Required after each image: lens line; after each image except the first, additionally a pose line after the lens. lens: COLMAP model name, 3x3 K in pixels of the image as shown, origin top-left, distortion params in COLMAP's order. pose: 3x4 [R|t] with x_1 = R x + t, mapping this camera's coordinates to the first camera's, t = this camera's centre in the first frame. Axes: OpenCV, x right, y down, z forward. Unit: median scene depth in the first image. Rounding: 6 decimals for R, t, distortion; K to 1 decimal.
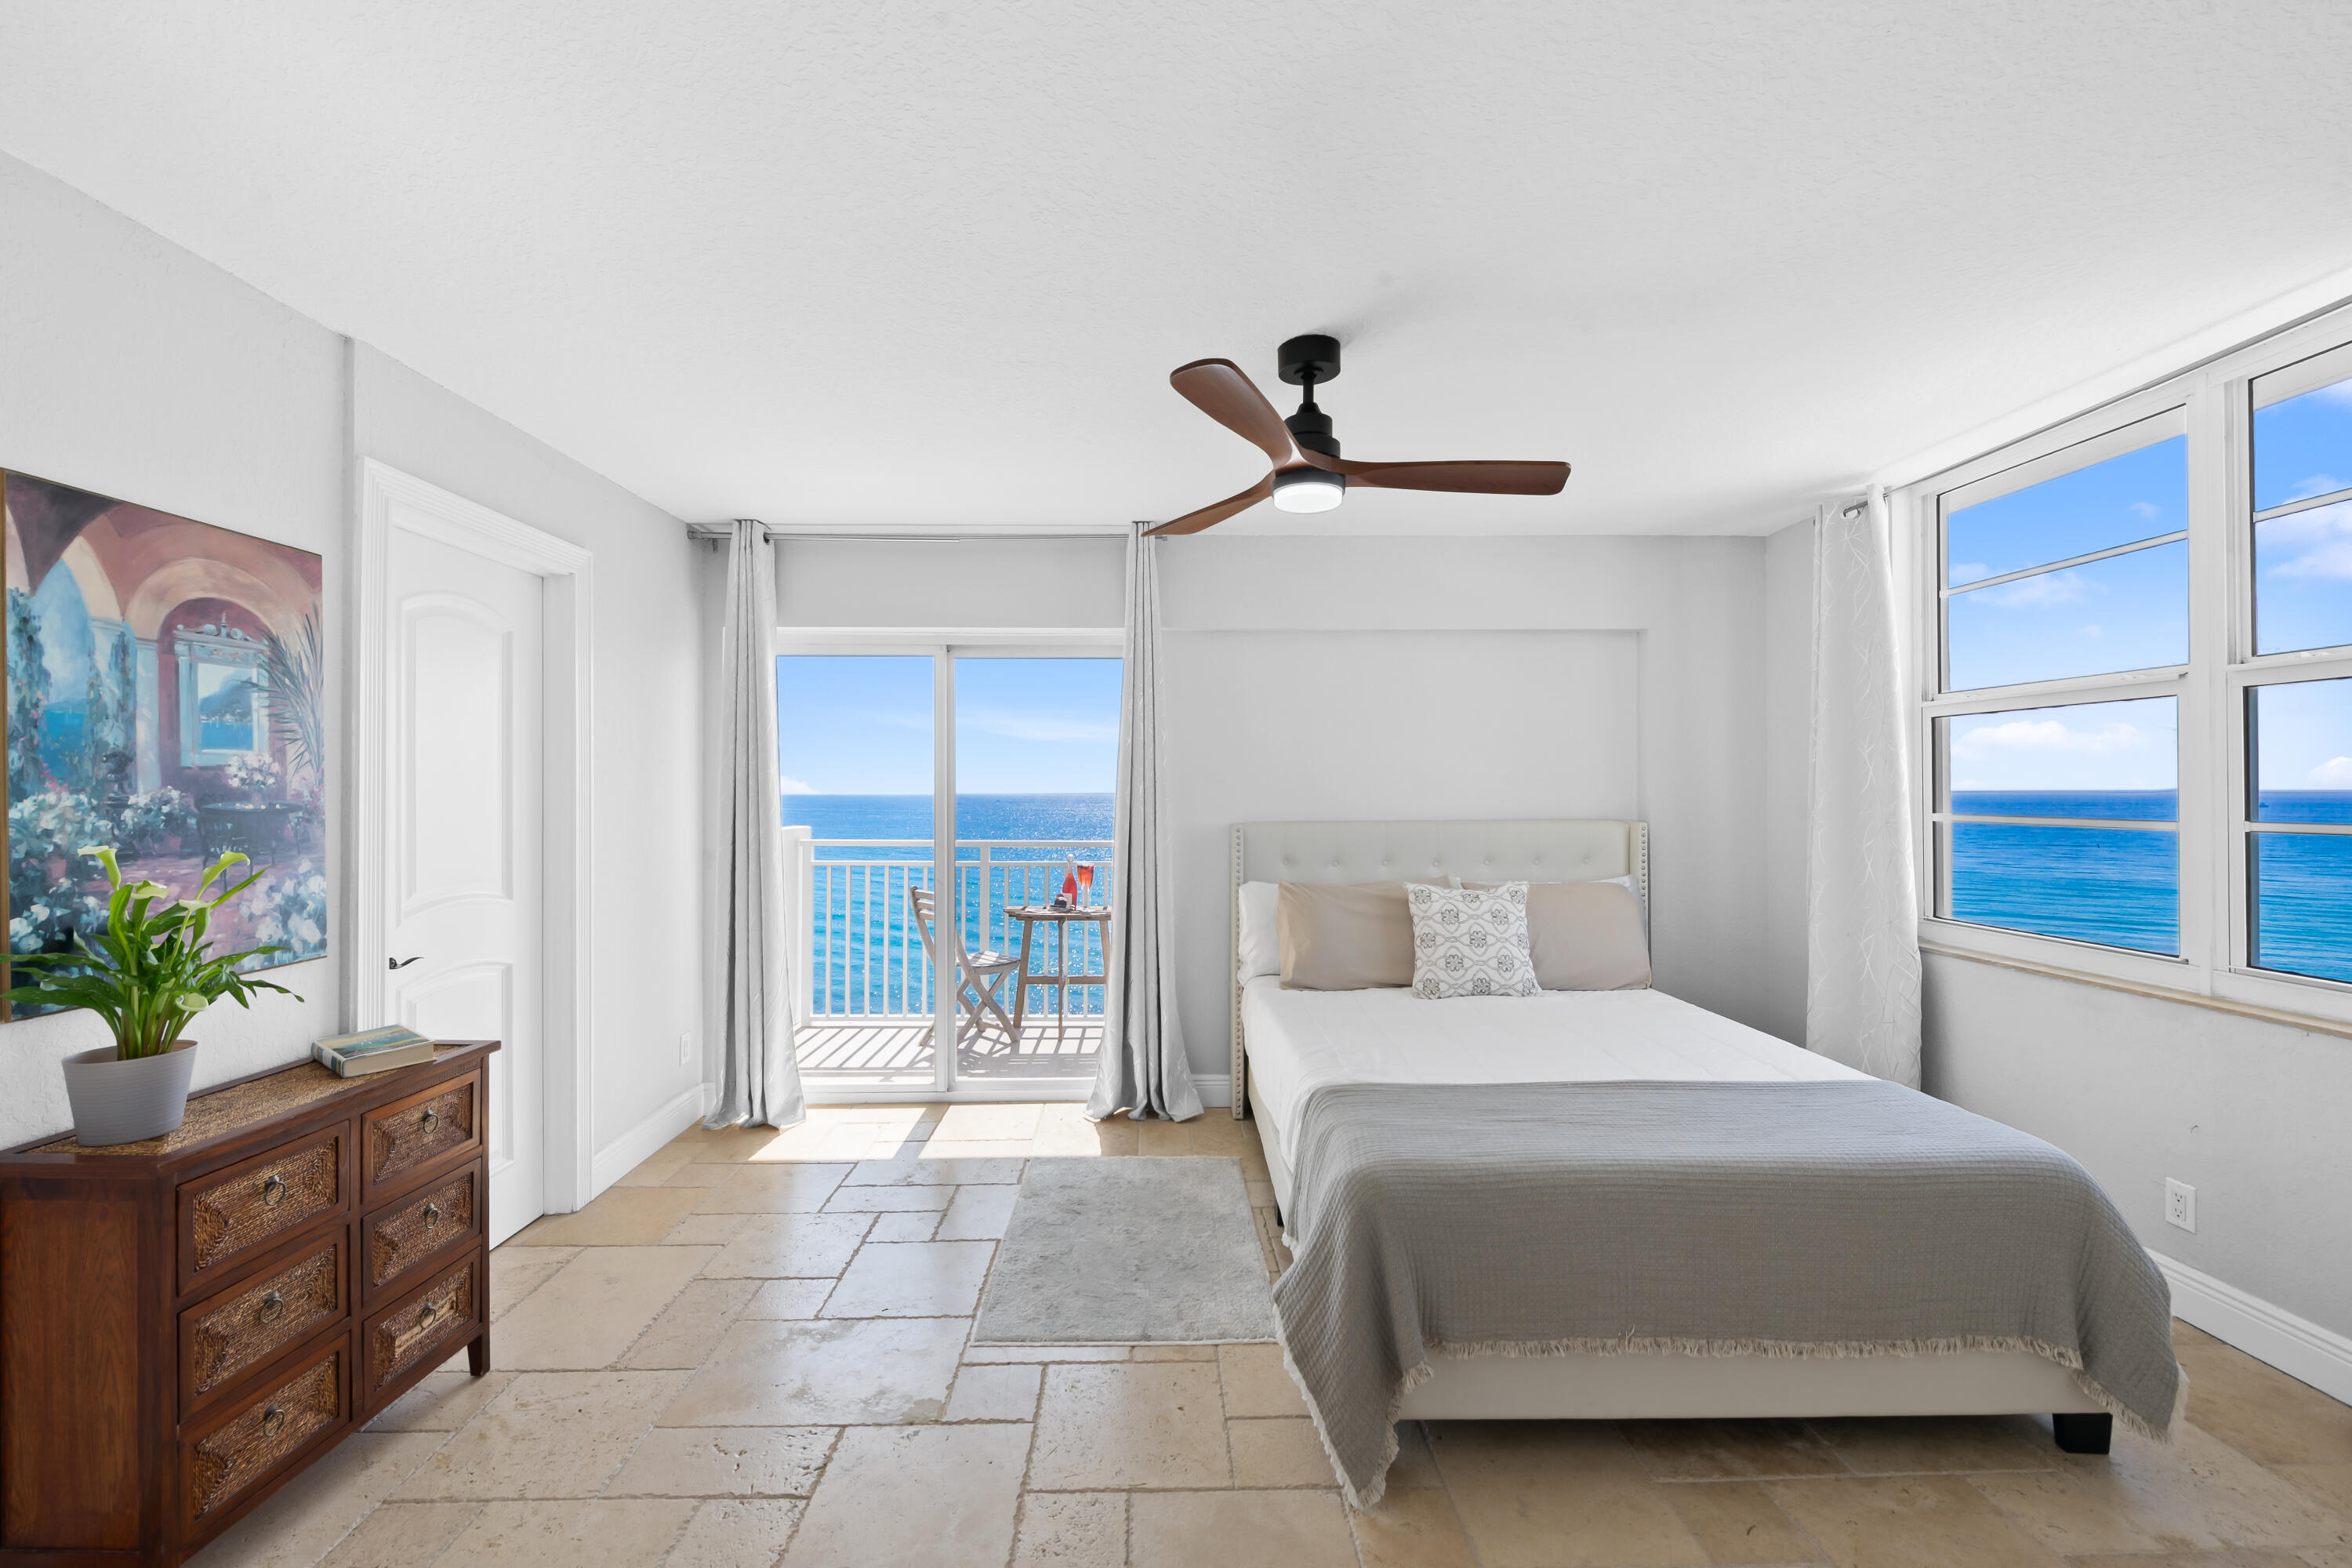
lens RADIAL K [[946.3, 0, 1161.6], [0, 946.3, 775.5], [0, 0, 1]] dist [0.001465, -0.002246]
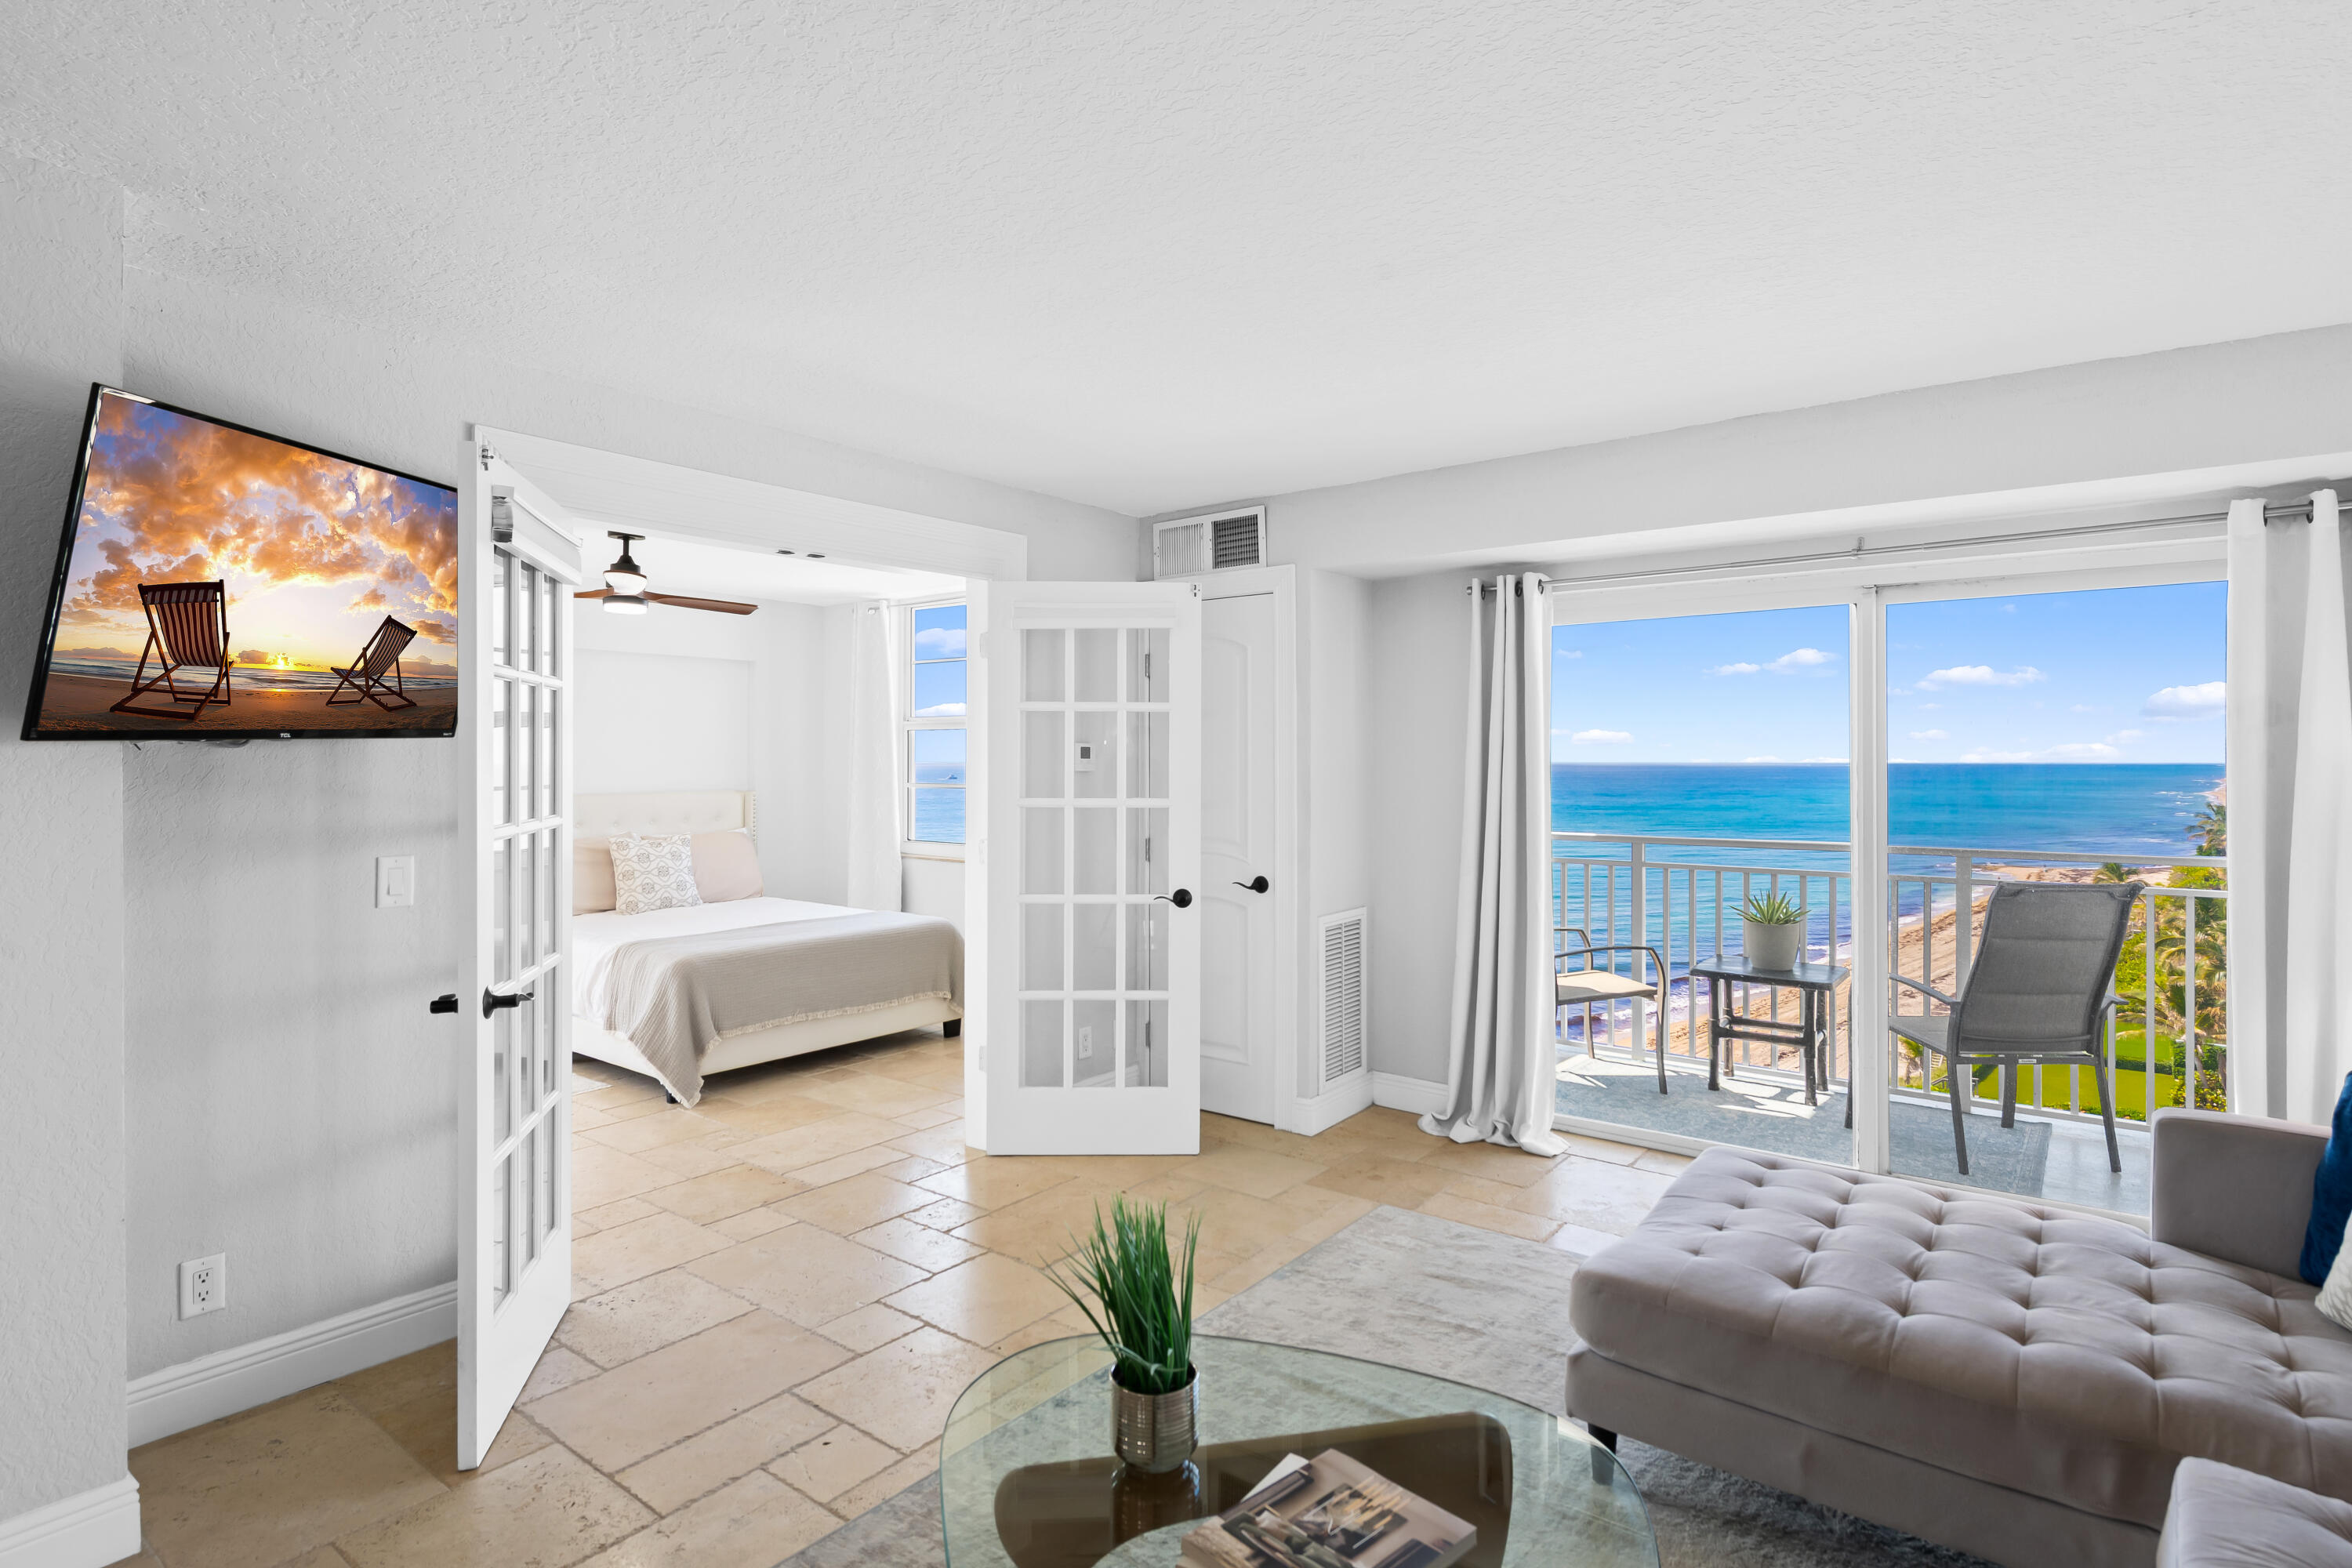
lens RADIAL K [[1205.1, 0, 1174.9], [0, 1205.1, 764.7], [0, 0, 1]] dist [0.009582, -0.002607]
pose [[0.623531, -0.003255, 0.781792, -0.635258], [-0.011750, 0.999839, 0.013534, -0.029765], [-0.781710, -0.017625, 0.623392, -0.795484]]
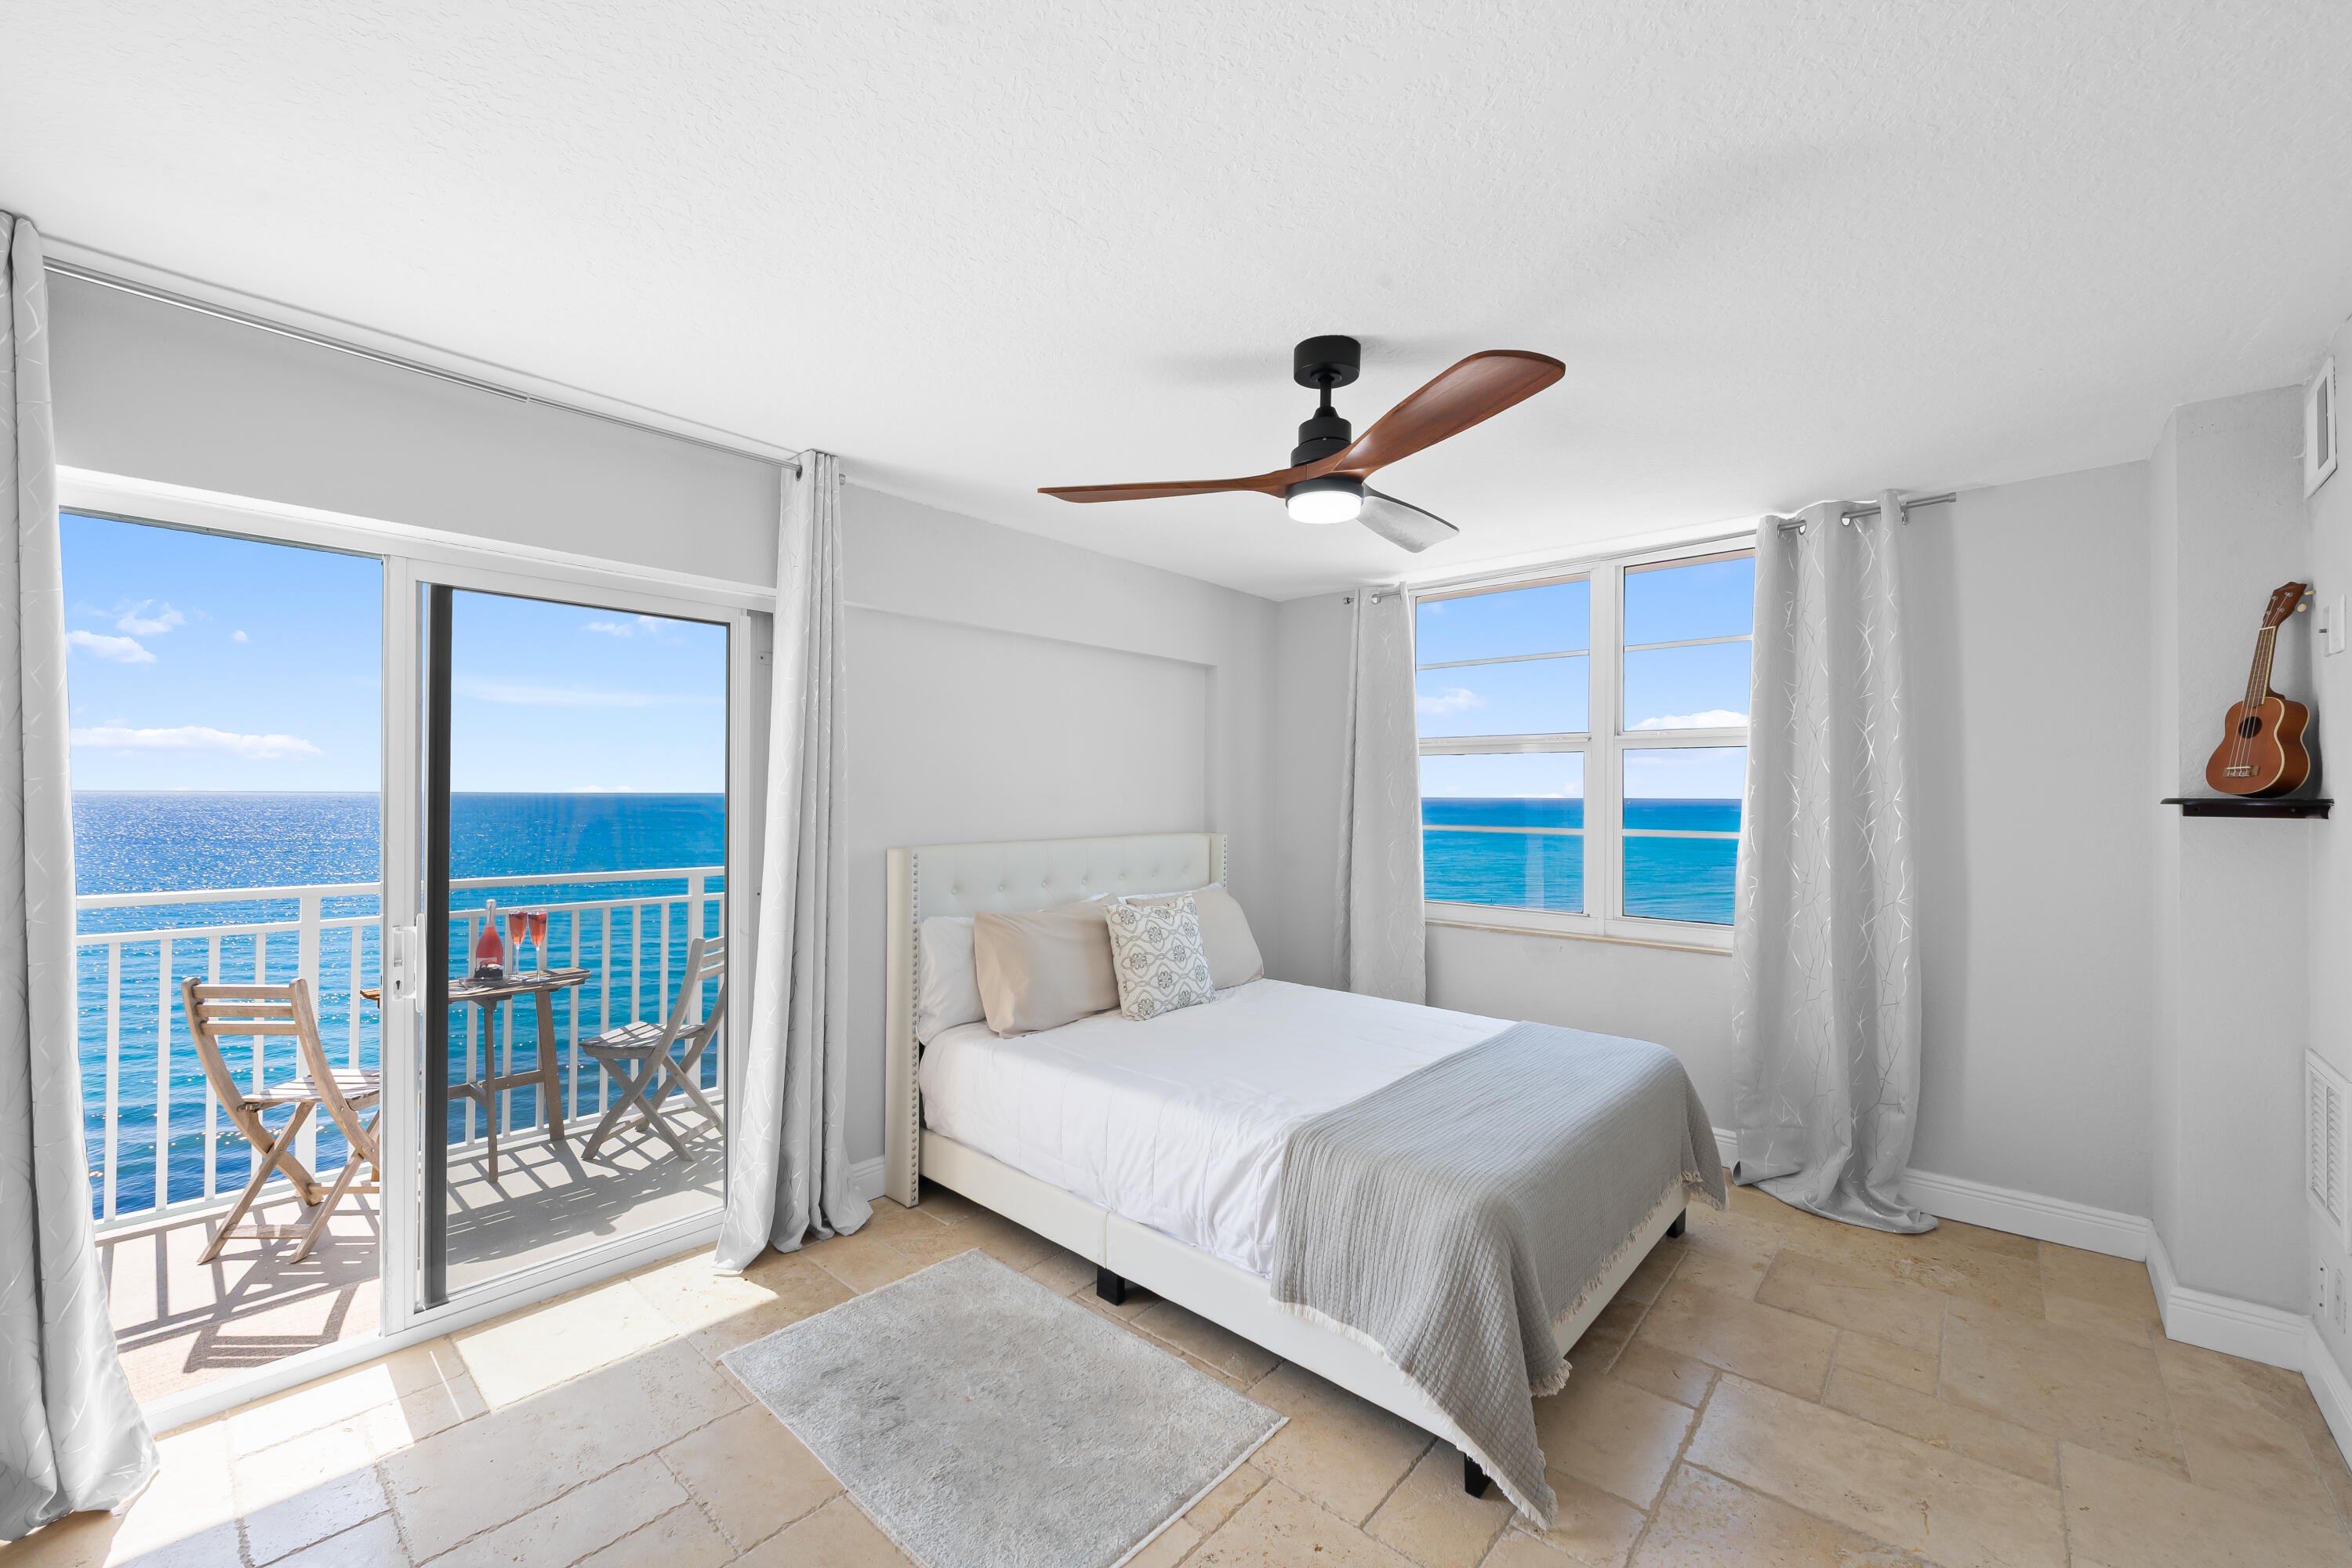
lens RADIAL K [[946.3, 0, 1153.5], [0, 946.3, 766.9], [0, 0, 1]] dist [0.001465, -0.002246]
pose [[0.682804, 0.023429, 0.730226, -0.429063], [-0.017291, 0.999724, -0.015907, -0.012343], [-0.730397, -0.001764, 0.683021, 0.312629]]
